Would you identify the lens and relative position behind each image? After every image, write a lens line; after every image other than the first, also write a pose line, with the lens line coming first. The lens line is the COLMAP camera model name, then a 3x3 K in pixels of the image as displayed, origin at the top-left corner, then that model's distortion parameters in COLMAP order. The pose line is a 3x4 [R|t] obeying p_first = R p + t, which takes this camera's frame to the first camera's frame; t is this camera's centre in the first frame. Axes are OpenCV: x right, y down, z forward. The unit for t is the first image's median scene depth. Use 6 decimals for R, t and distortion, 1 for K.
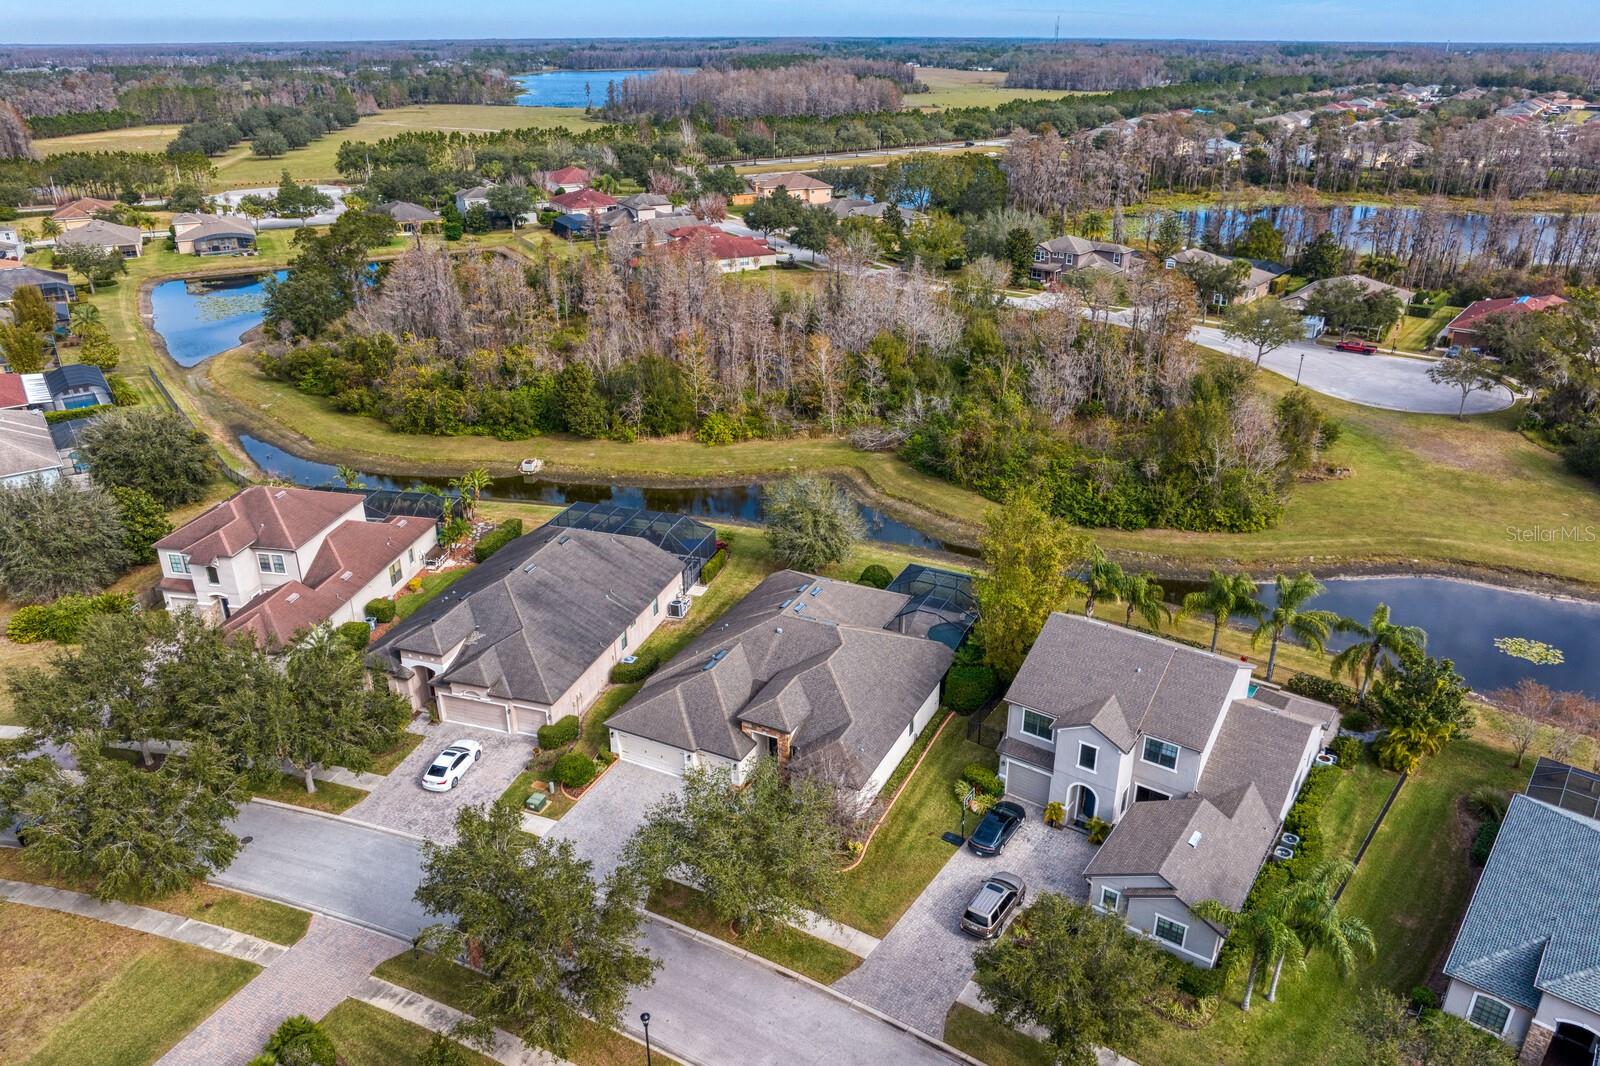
lens RADIAL K [[1133.7, 0, 800.0], [0, 1133.7, 533.0], [0, 0, 1]] dist [-0.047228, 0.008210]
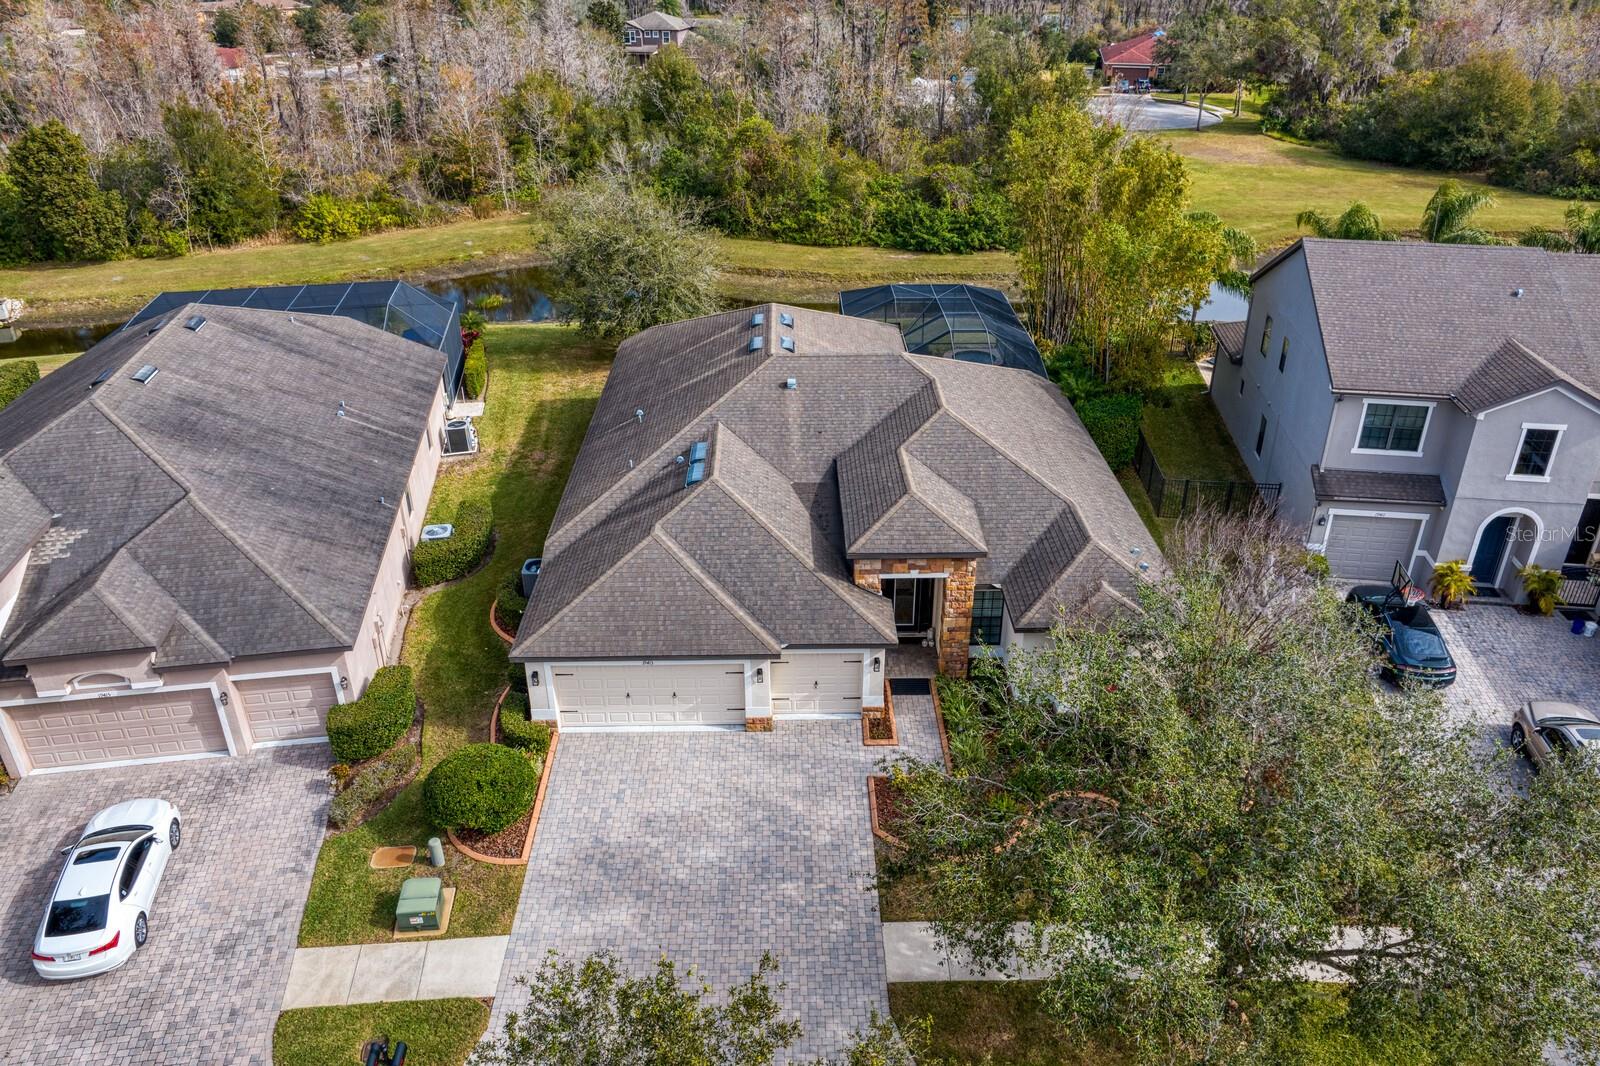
lens RADIAL K [[1133.7, 0, 800.0], [0, 1133.7, 533.0], [0, 0, 1]] dist [-0.047228, 0.008210]
pose [[0.887519, -0.214858, 0.407611, -0.225737], [0.185927, 0.976404, 0.109847, 0.097868], [-0.421594, -0.021705, 0.906525, 0.575809]]
